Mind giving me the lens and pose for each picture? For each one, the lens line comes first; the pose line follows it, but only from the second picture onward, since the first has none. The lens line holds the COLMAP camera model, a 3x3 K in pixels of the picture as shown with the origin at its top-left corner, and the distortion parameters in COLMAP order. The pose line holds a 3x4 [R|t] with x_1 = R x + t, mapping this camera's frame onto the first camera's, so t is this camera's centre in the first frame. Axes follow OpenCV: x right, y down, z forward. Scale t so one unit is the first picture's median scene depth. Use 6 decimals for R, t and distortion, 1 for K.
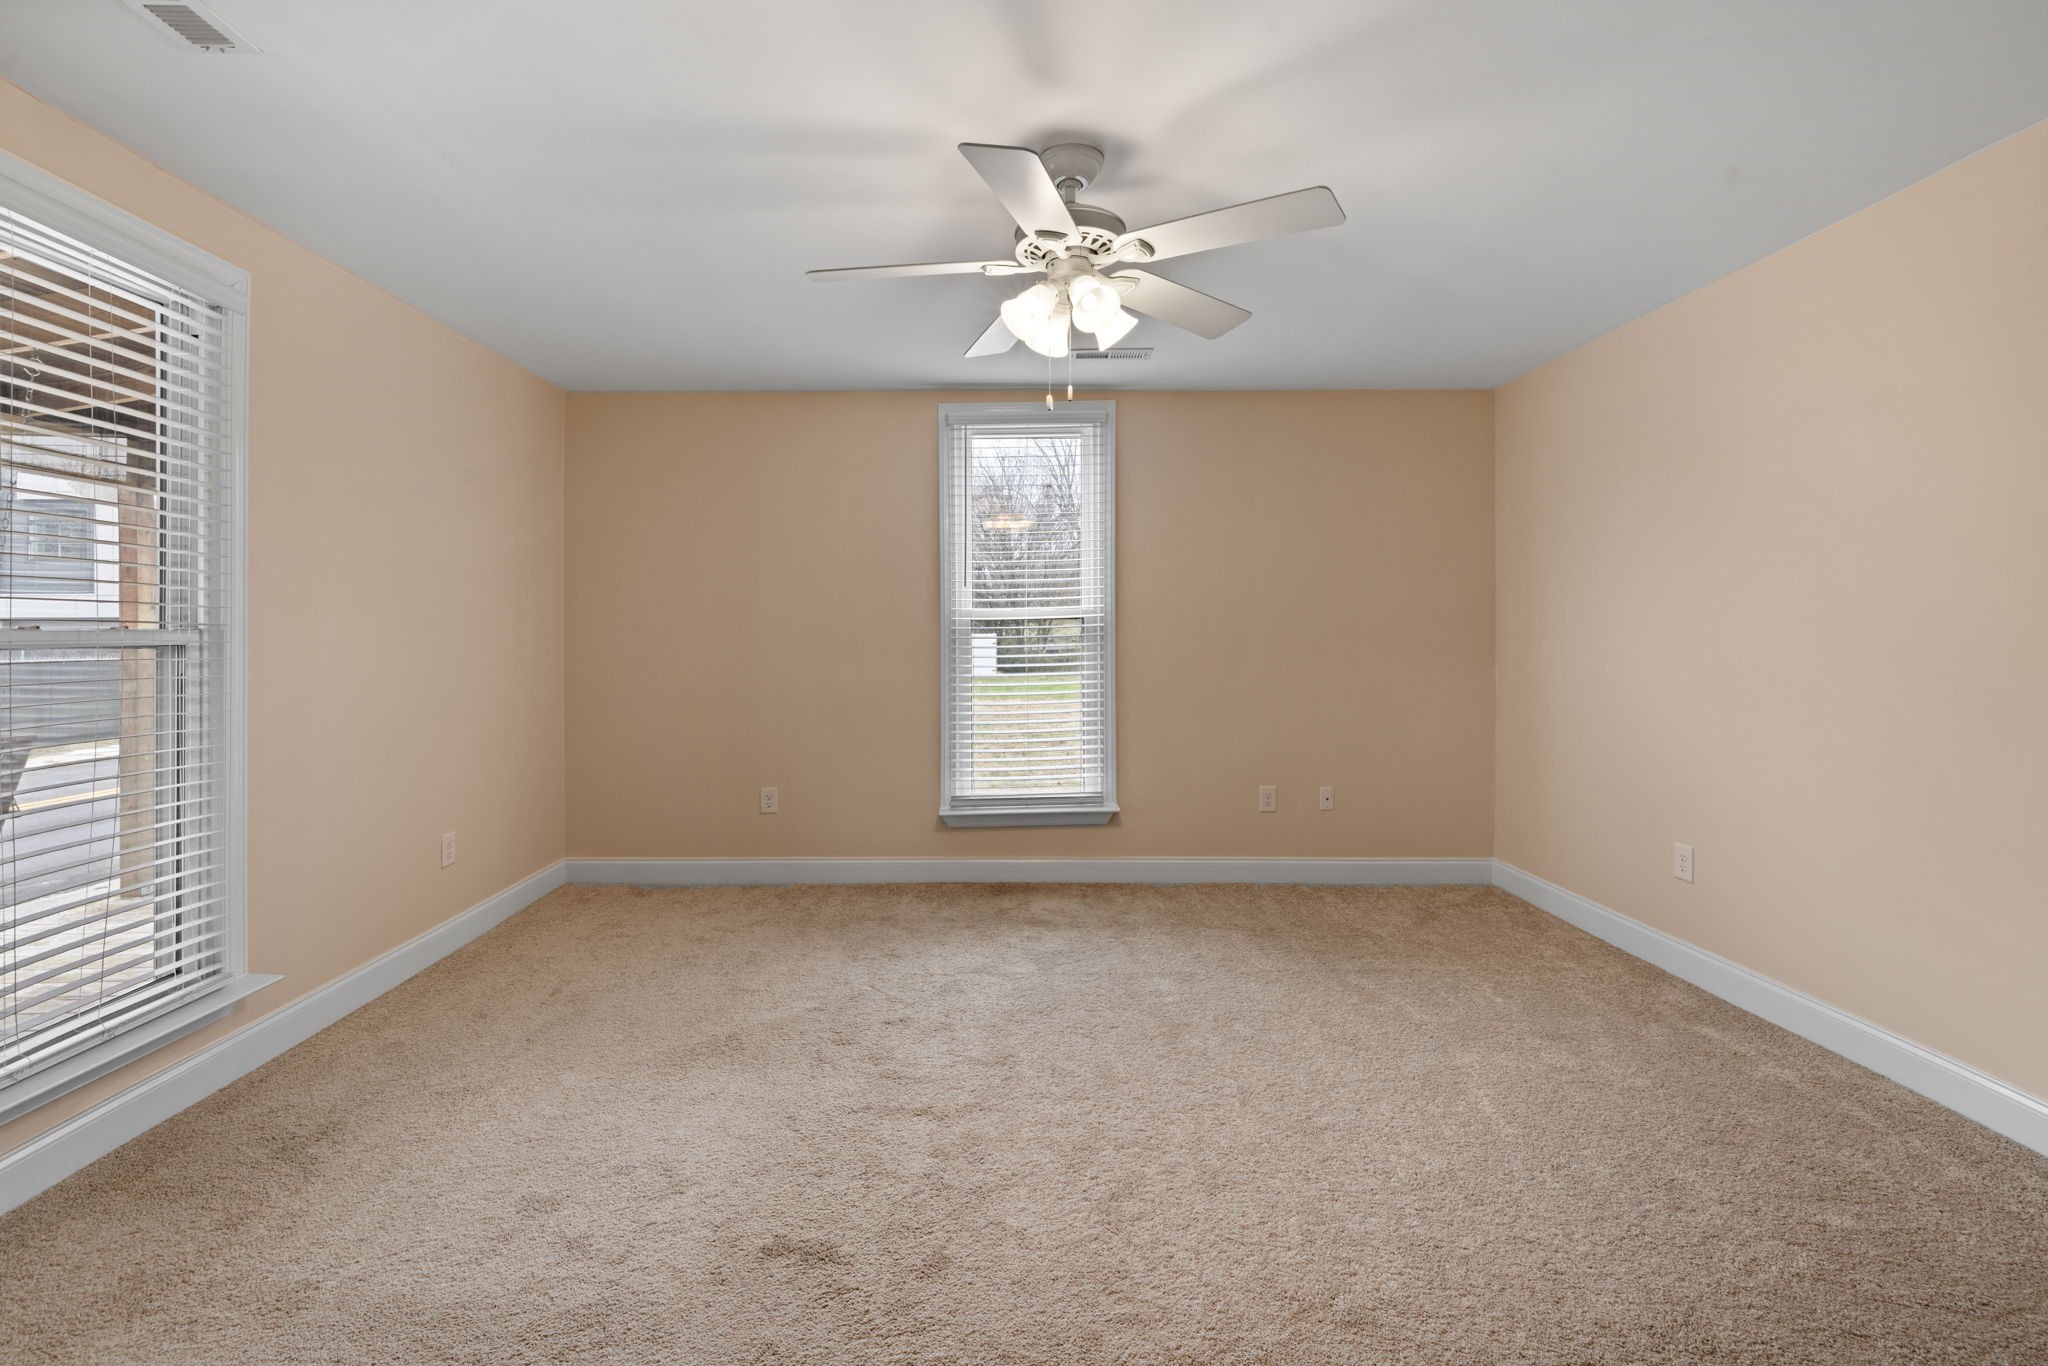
lens RADIAL K [[875.3, 0, 1052.8], [0, 875.3, 643.3], [0, 0, 1]] dist [0.001078, 0.000935]
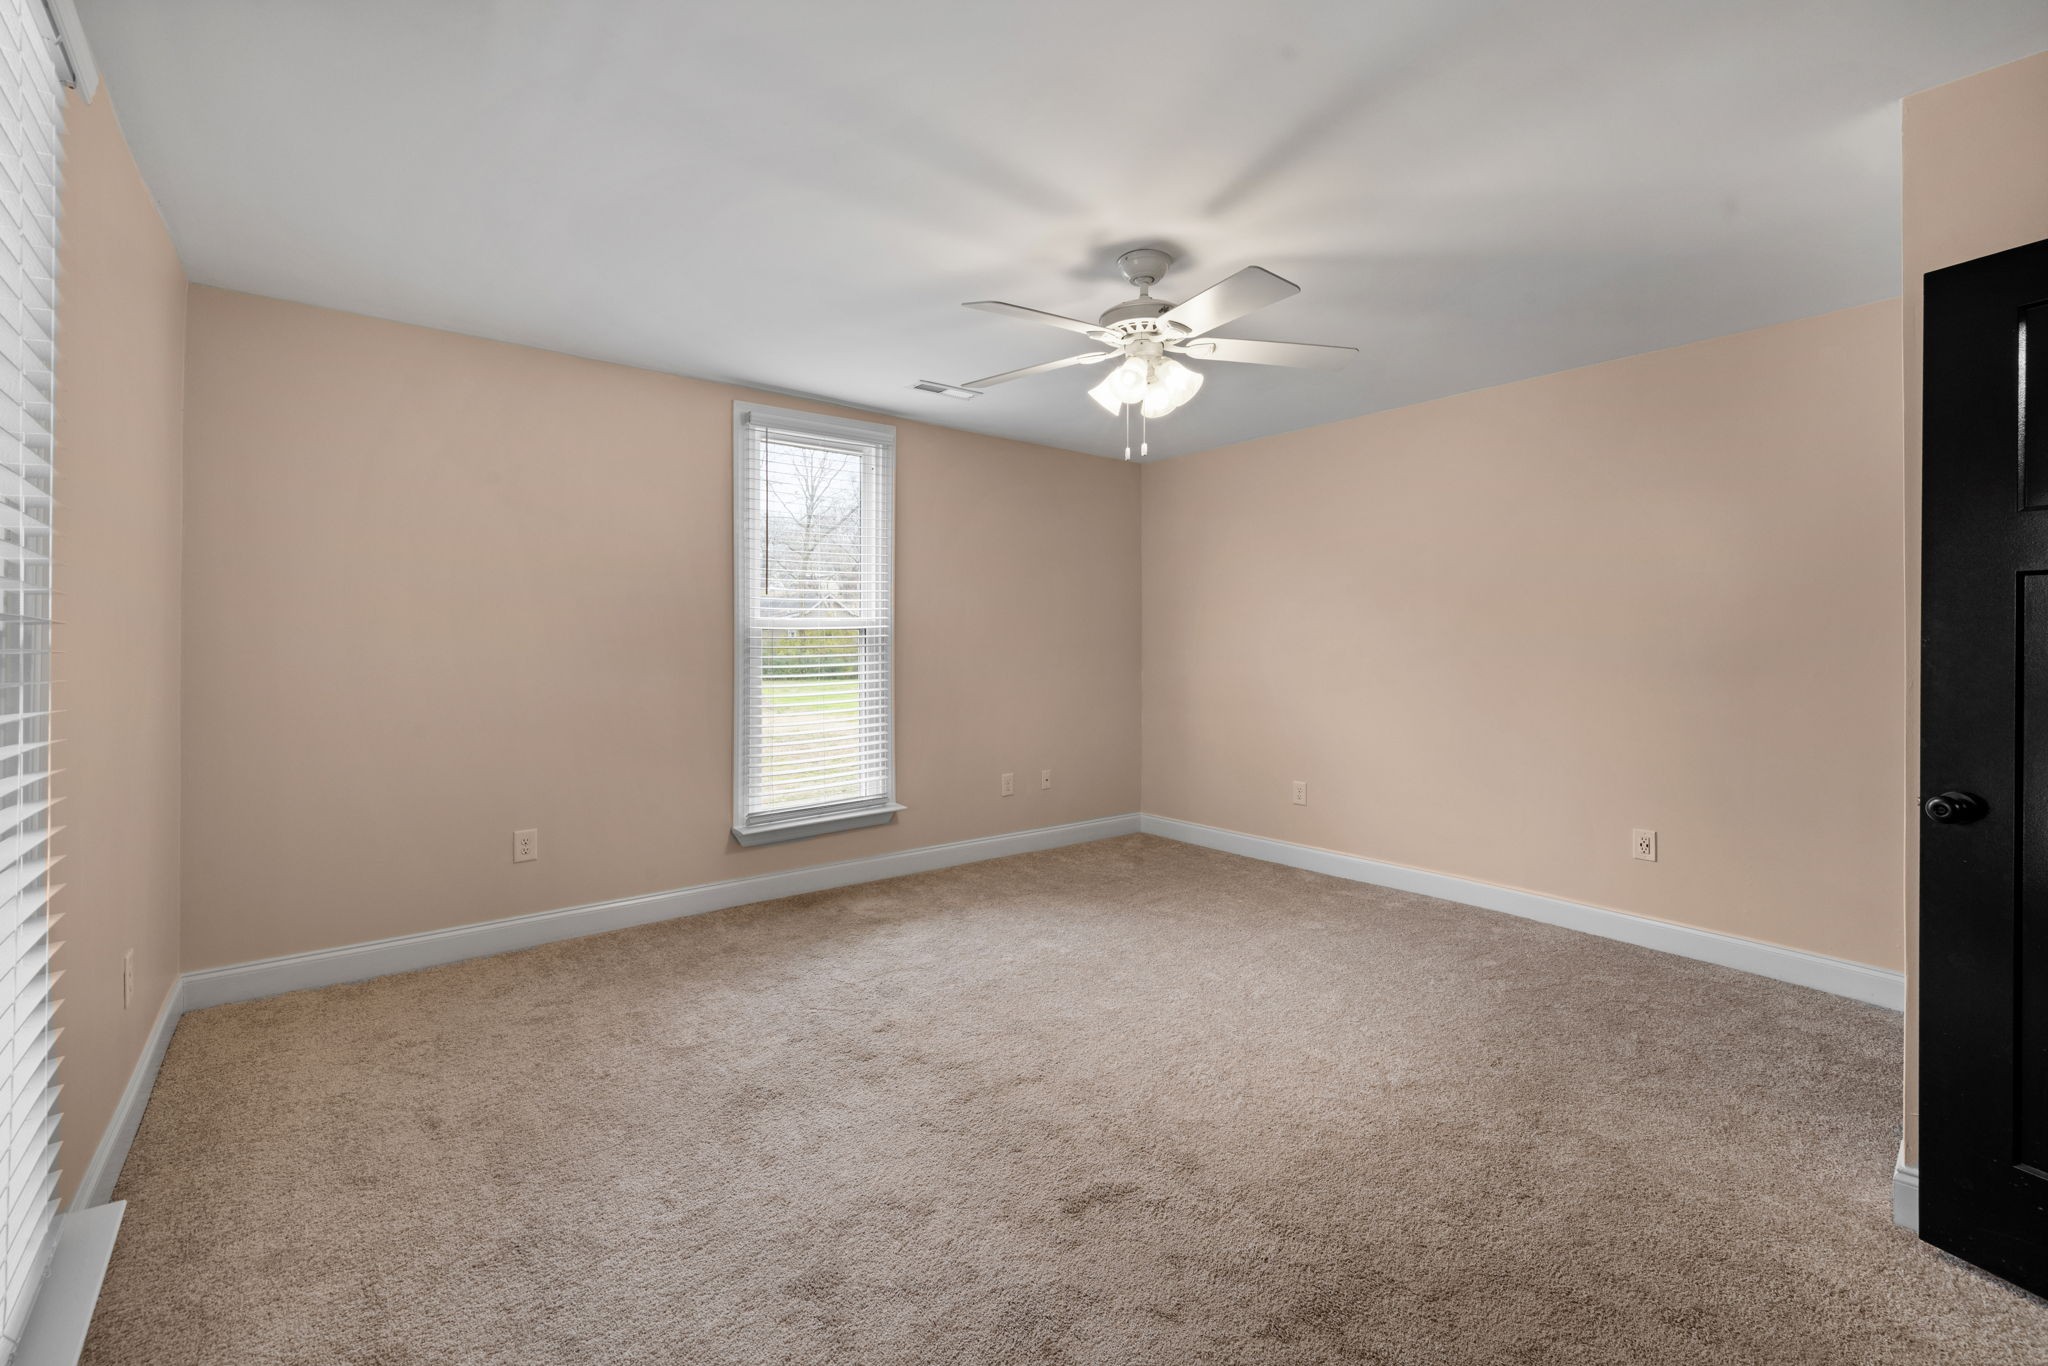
lens RADIAL K [[875.3, 0, 965.2], [0, 875.3, 646.2], [0, 0, 1]] dist [0.001078, 0.000935]
pose [[0.786833, 0.004419, 0.617150, -0.536838], [0.001581, 0.999957, -0.009175, 0.001522], [-0.617164, 0.008195, 0.786792, 0.107061]]
